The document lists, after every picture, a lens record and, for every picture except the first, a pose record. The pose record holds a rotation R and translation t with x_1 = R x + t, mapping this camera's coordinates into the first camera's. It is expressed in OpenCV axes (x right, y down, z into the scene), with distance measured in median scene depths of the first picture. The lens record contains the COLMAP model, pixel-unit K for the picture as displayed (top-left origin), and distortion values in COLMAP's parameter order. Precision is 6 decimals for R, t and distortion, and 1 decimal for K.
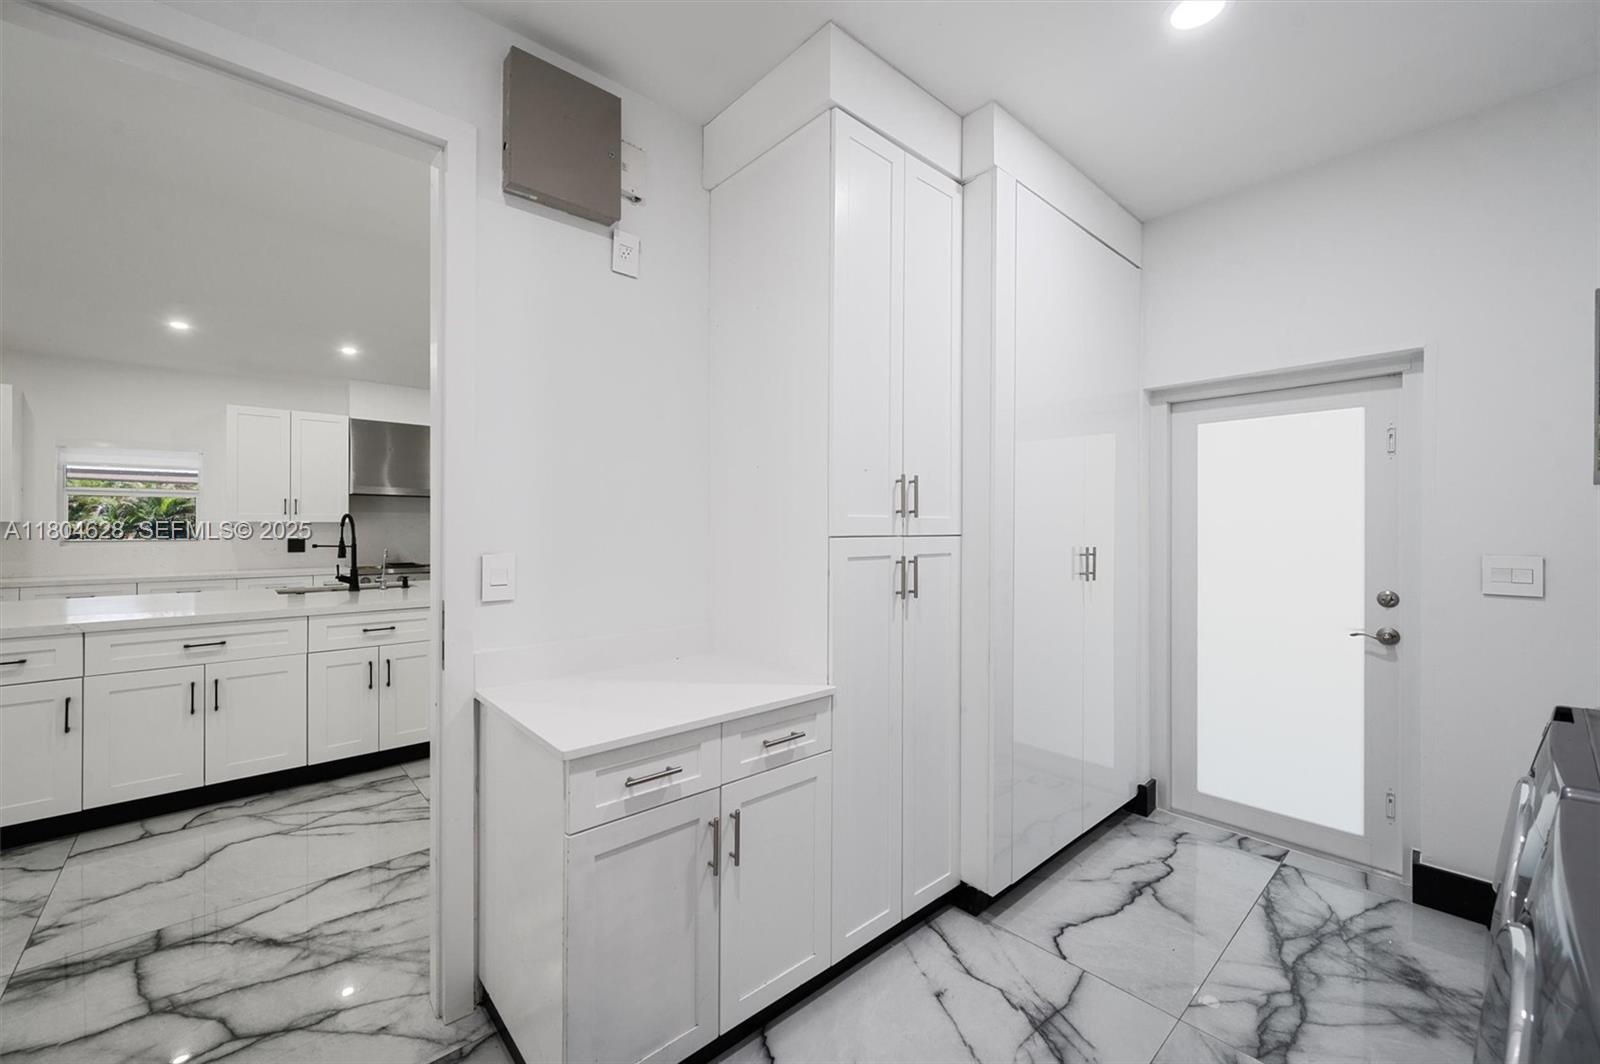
lens RADIAL K [[644.5, 0, 803.2], [0, 644.5, 528.4], [0, 0, 1]] dist [0.002563, -0.000162]
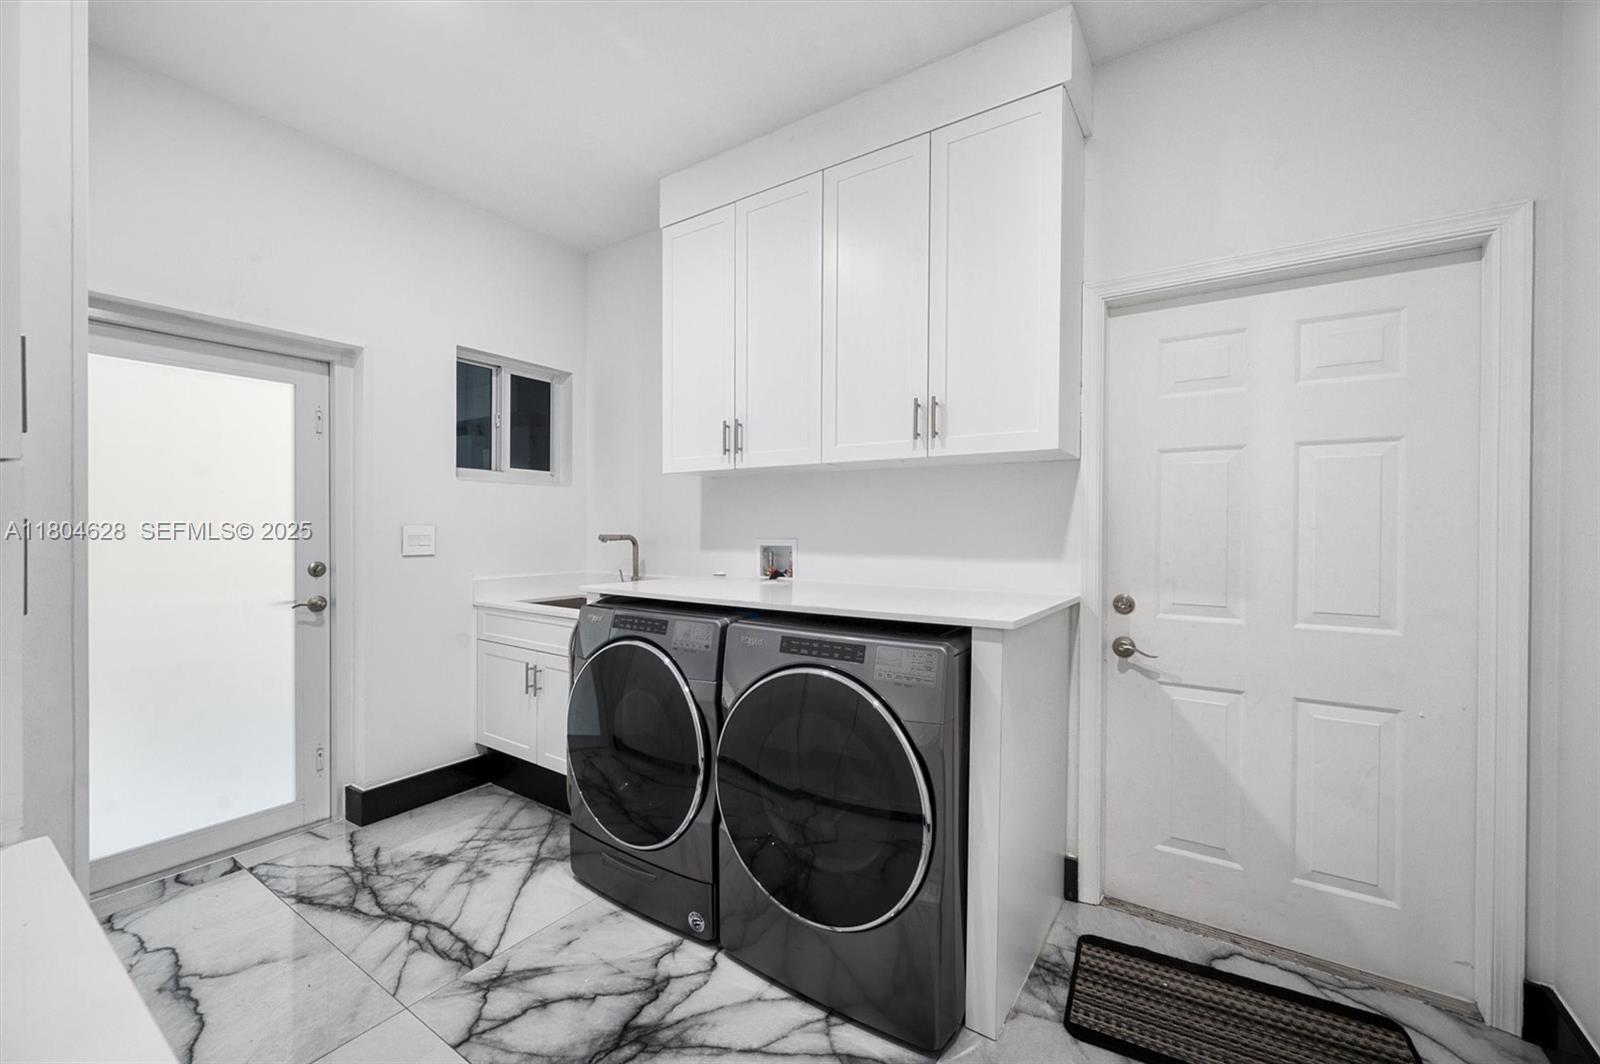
lens RADIAL K [[644.5, 0, 803.4], [0, 644.5, 531.3], [0, 0, 1]] dist [0.002563, -0.000162]
pose [[-0.237228, -0.005444, 0.971439, -0.376981], [0.001618, 0.999981, 0.006000, 0.046947], [-0.971453, 0.002995, -0.237215, 0.528726]]
